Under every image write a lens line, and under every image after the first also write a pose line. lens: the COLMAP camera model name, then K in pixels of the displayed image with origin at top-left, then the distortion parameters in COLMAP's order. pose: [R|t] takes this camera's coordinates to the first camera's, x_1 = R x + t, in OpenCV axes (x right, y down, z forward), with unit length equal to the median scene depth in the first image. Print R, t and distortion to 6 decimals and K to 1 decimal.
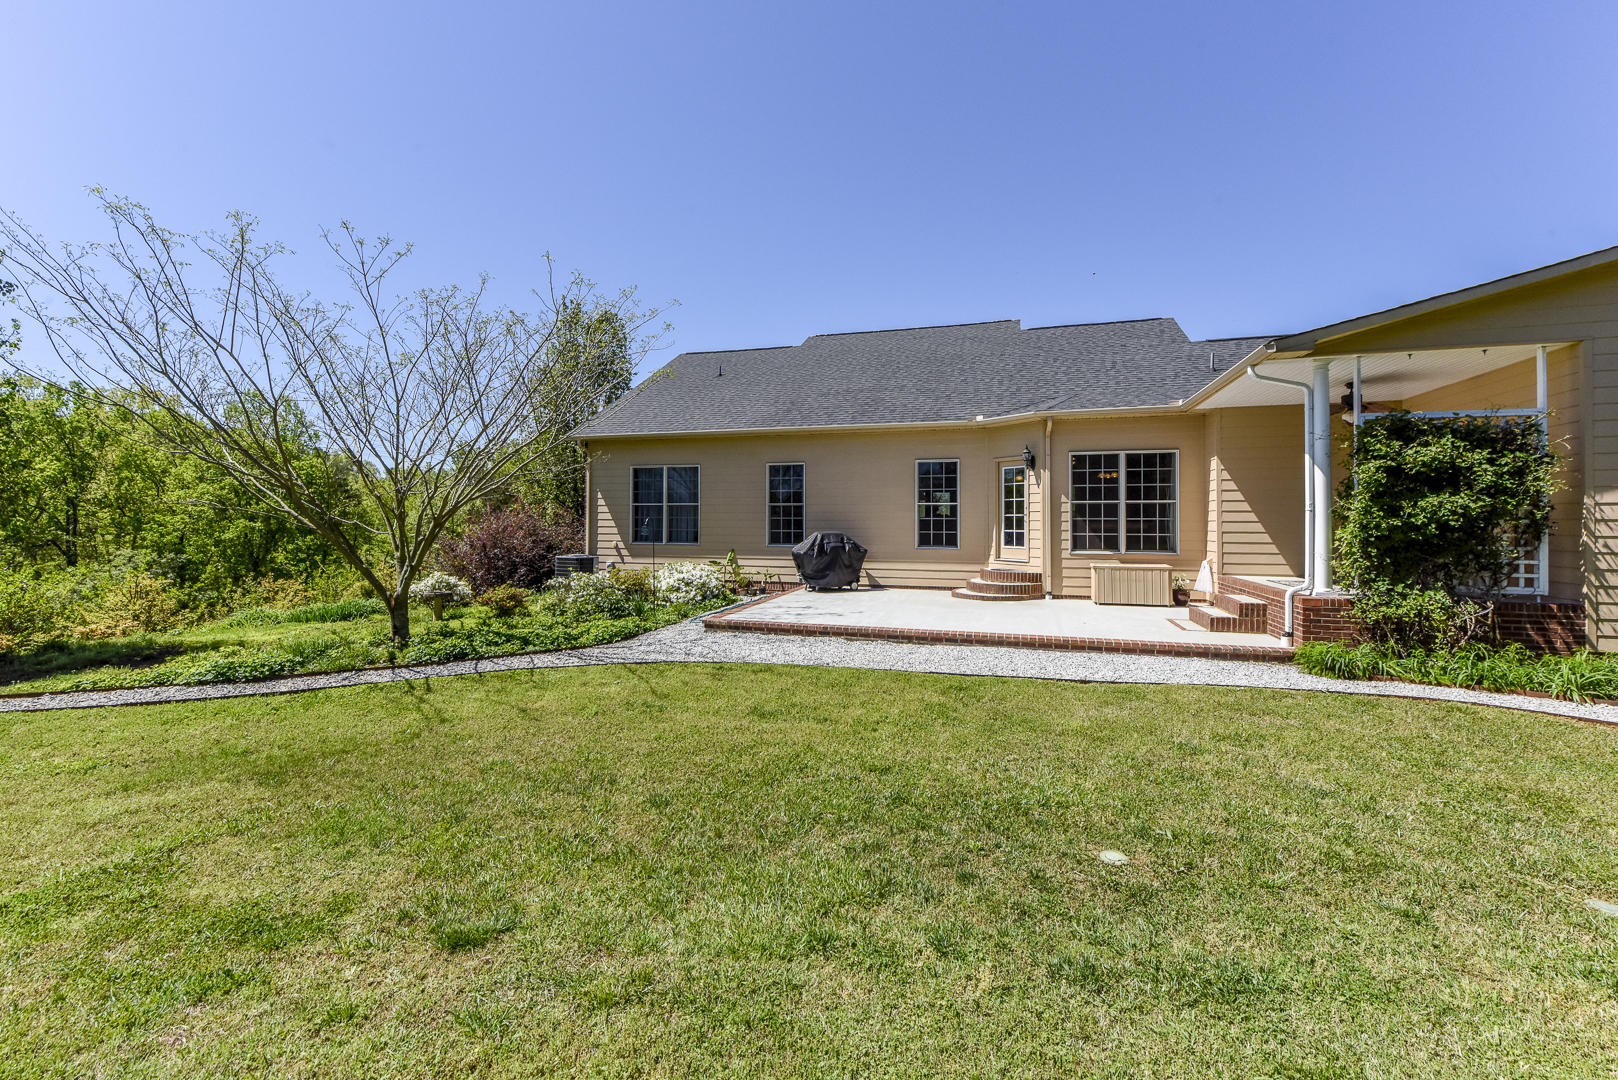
lens RADIAL K [[684.9, 0, 810.3], [0, 684.9, 522.4], [0, 0, 1]] dist [0.000863, -0.000846]
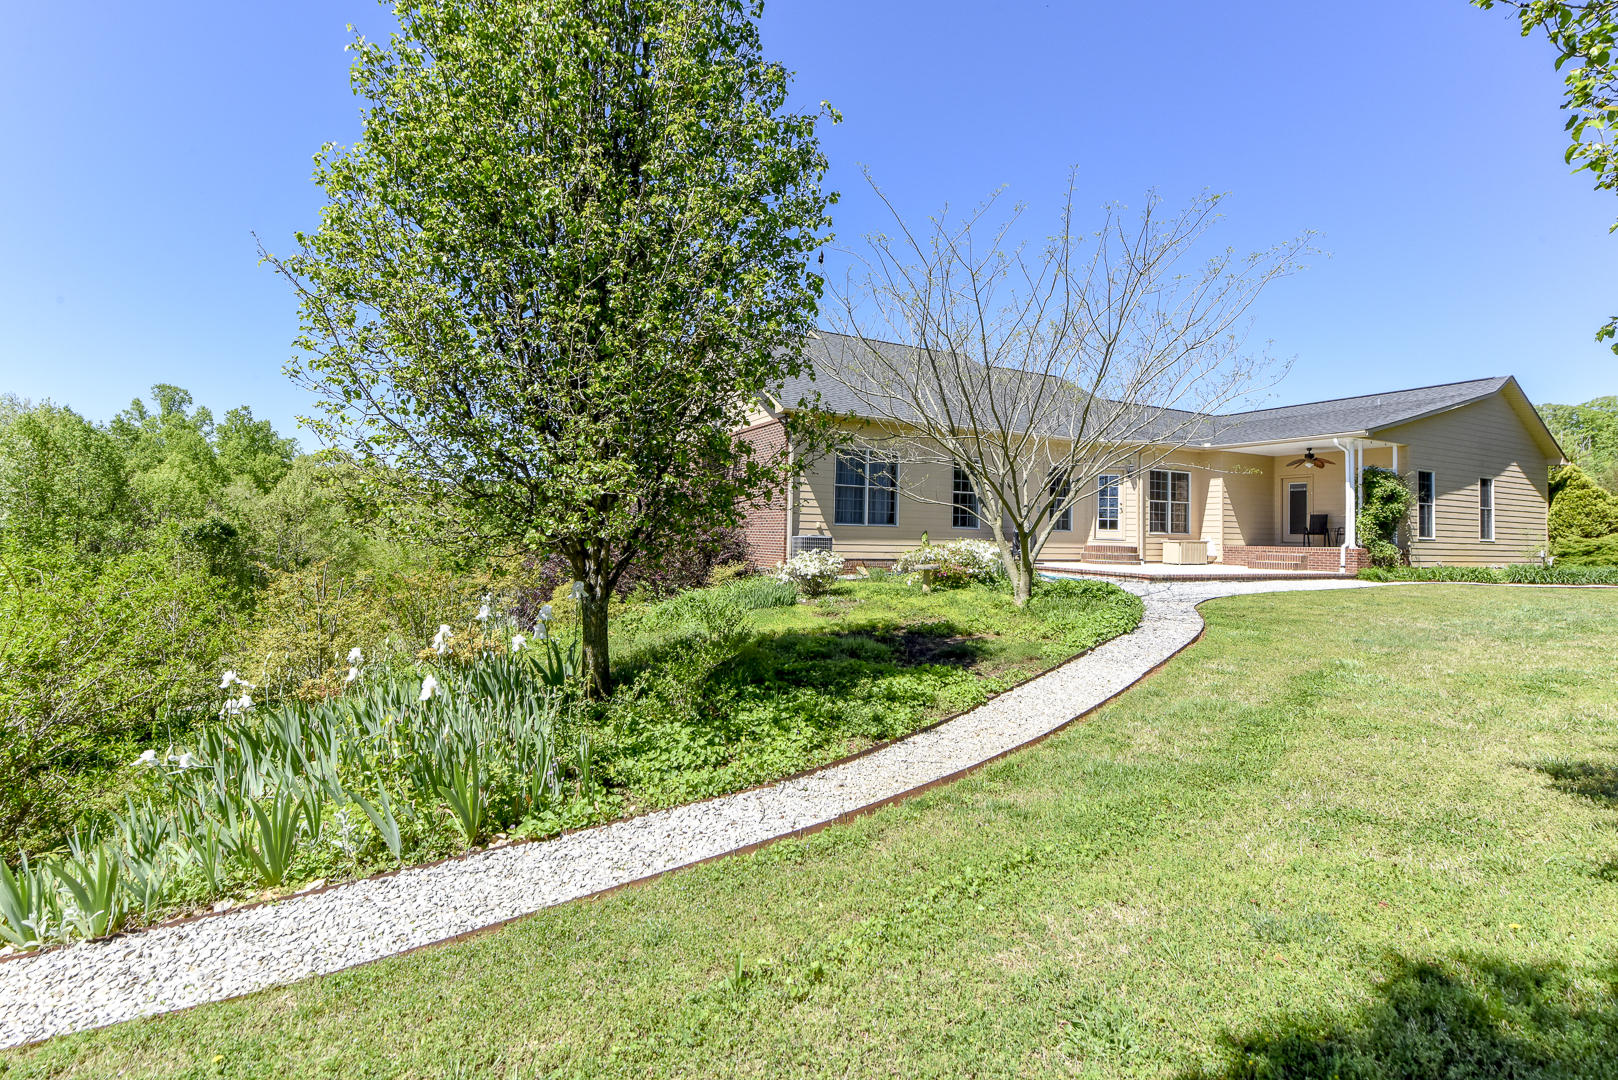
lens RADIAL K [[770.7, 0, 814.1], [0, 770.7, 527.5], [0, 0, 1]] dist [0.000857, -0.002038]
pose [[0.707693, 0.020970, 0.706208, -1.386150], [-0.014249, 0.999780, -0.015409, 0.068281], [-0.706376, 0.000842, 0.707836, 0.300571]]
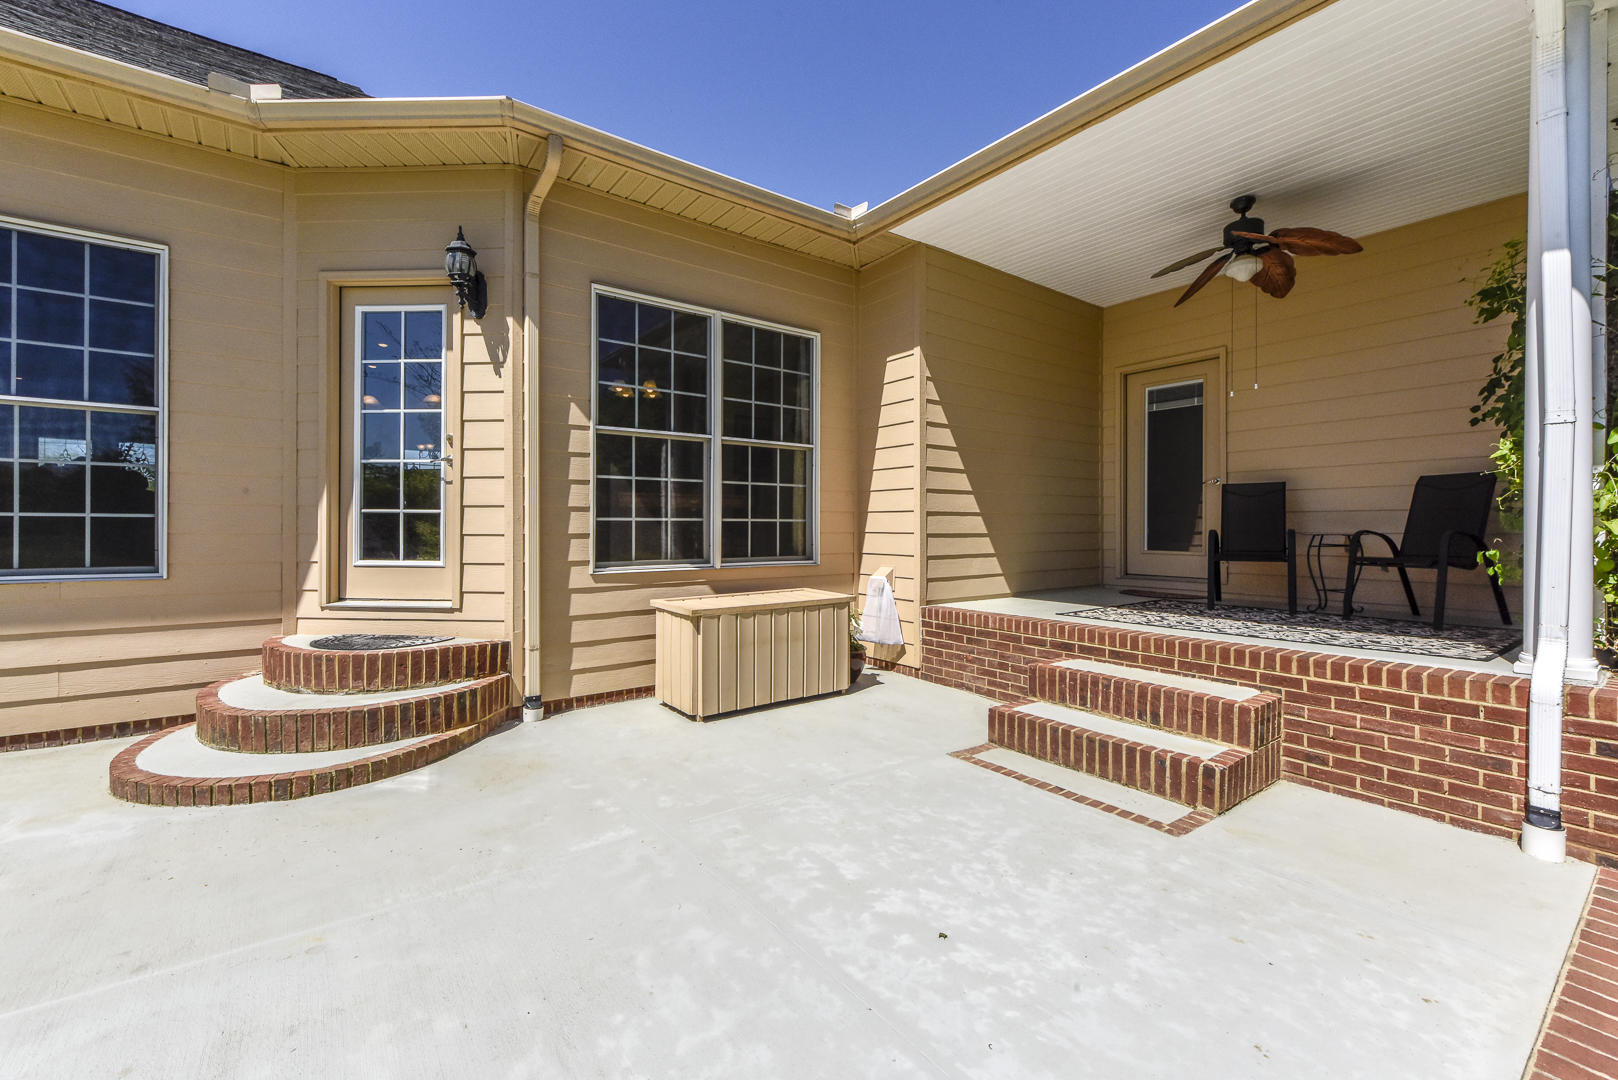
lens RADIAL K [[684.9, 0, 839.3], [0, 684.9, 519.9], [0, 0, 1]] dist [0.000863, -0.000846]
pose [[0.574525, 0.005944, 0.818465, 0.165942], [0.000140, 0.999973, -0.007360, 0.020023], [-0.818487, 0.004344, 0.574509, 0.695935]]
